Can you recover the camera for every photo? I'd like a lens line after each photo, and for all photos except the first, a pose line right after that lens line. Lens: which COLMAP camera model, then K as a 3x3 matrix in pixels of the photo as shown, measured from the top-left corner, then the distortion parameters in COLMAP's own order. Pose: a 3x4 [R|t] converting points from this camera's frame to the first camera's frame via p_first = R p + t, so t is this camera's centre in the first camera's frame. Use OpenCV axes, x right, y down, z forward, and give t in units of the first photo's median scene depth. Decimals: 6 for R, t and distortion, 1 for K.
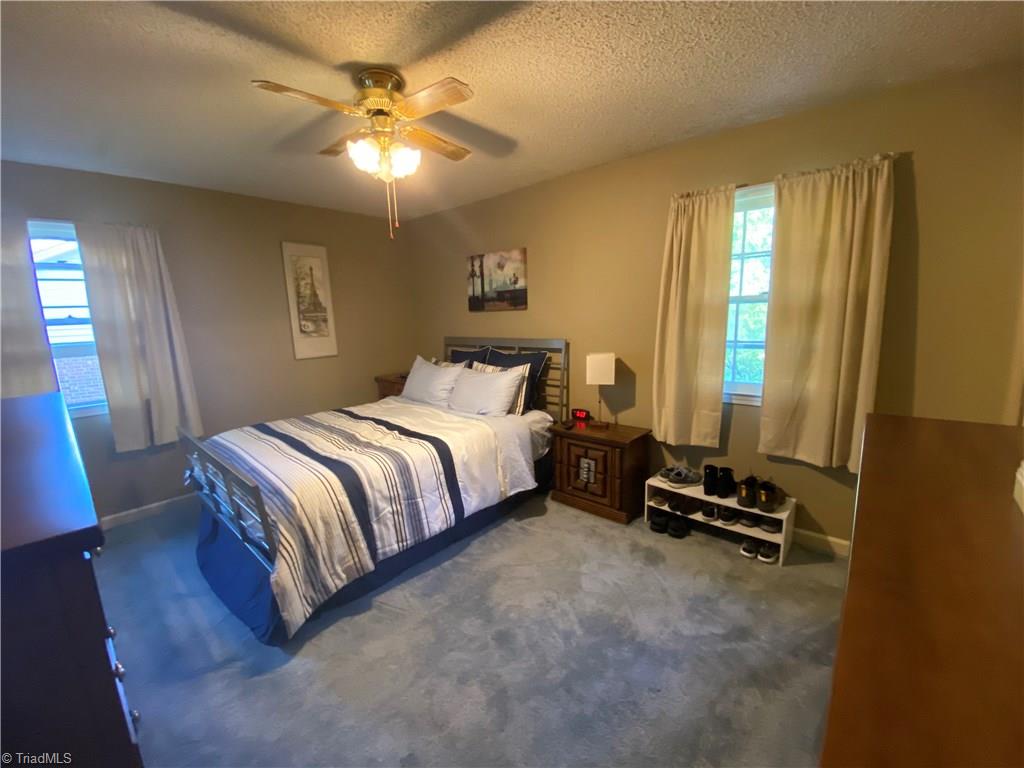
lens RADIAL K [[410.3, 0, 512.0], [0, 410.3, 384.0], [0, 0, 1]] dist [-0.000861, -0.000144]
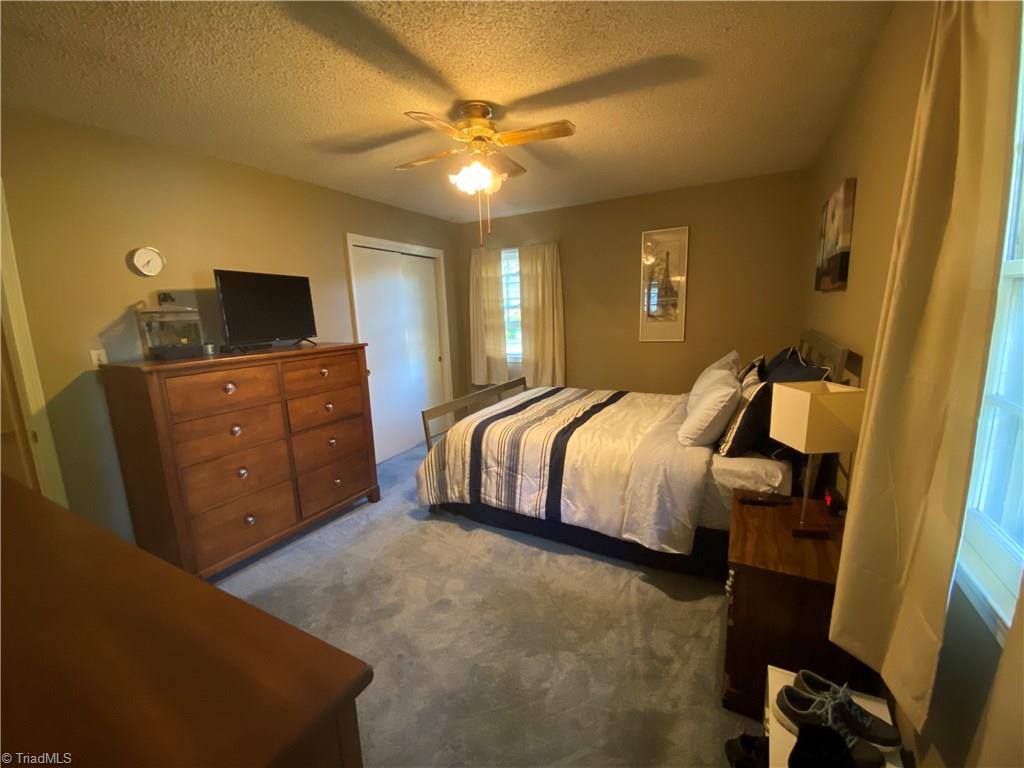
lens RADIAL K [[418.1, 0, 512.0], [0, 418.1, 384.0], [0, 0, 1]] dist [0.000318, -0.000026]
pose [[0.209829, 0.191595, -0.958782, 0.749083], [-0.135182, 0.976879, 0.165627, -0.133770], [0.968348, 0.094857, 0.230878, 0.655778]]
